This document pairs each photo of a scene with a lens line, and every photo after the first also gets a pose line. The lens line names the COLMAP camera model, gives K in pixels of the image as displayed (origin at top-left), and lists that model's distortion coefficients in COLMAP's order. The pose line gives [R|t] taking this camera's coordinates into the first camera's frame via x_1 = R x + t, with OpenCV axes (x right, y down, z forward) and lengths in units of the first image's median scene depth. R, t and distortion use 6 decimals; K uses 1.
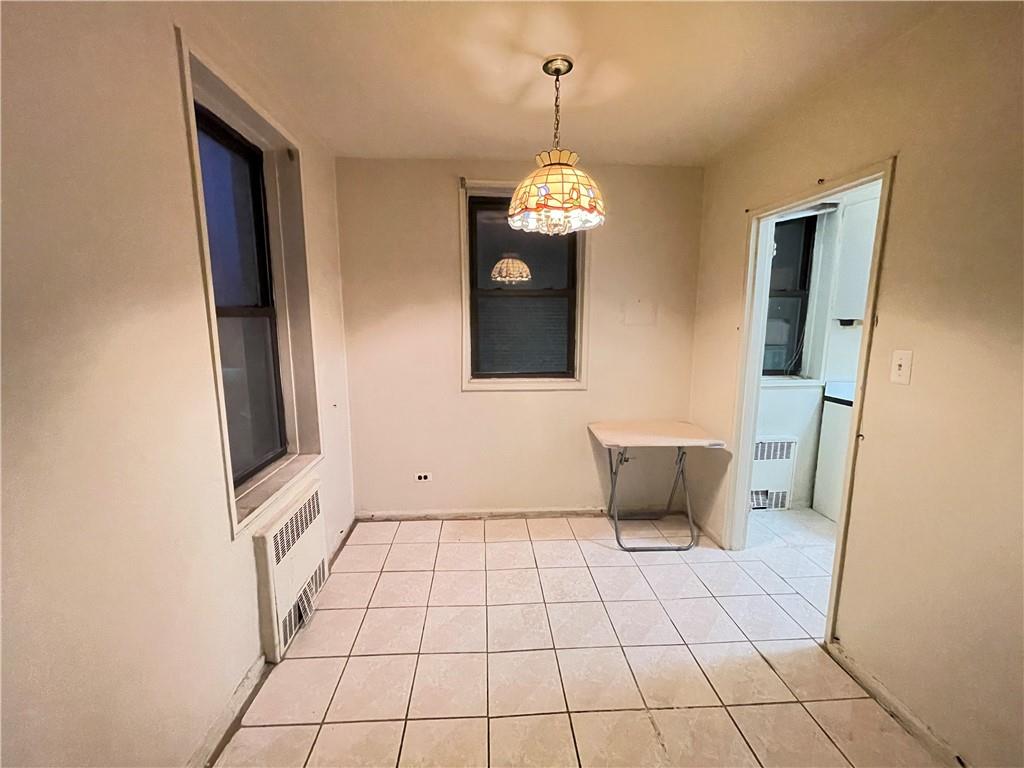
lens RADIAL K [[414.1, 0, 511.5], [0, 414.1, 384.1], [0, 0, 1]] dist [-0.002934, 0.000318]
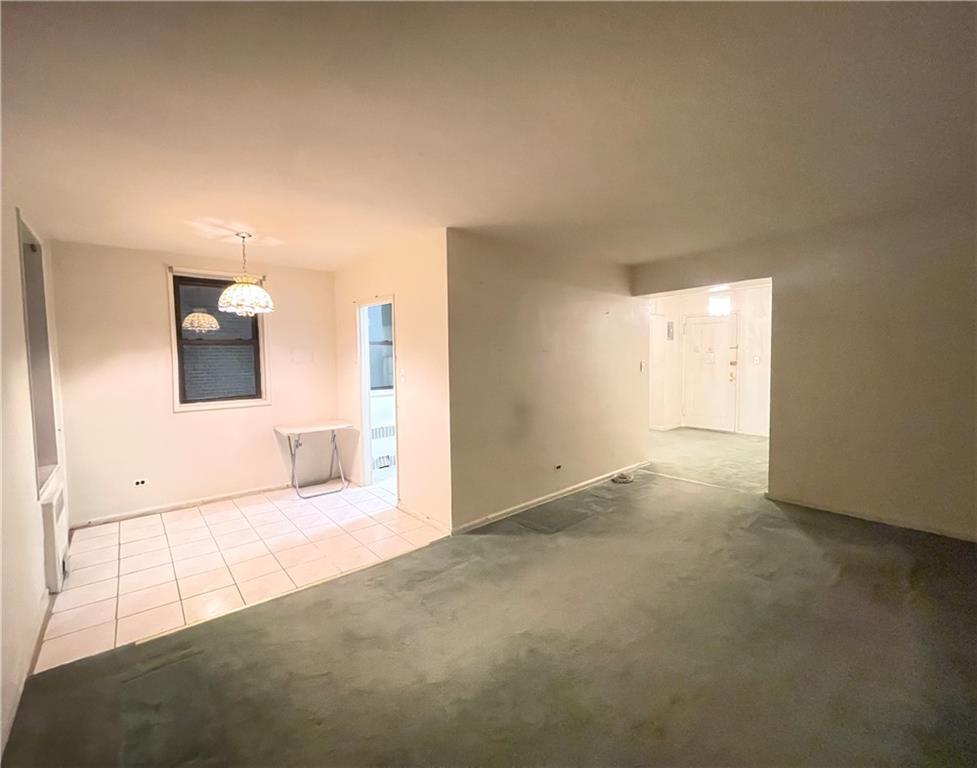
lens RADIAL K [[412.2, 0, 455.9], [0, 412.2, 378.0], [0, 0, 1]] dist [-0.009724, 0.001250]
pose [[0.824538, -0.044089, 0.564086, -0.112811], [0.103757, 0.991835, -0.074142, 0.102604], [-0.556212, 0.119660, 0.822380, -0.665488]]
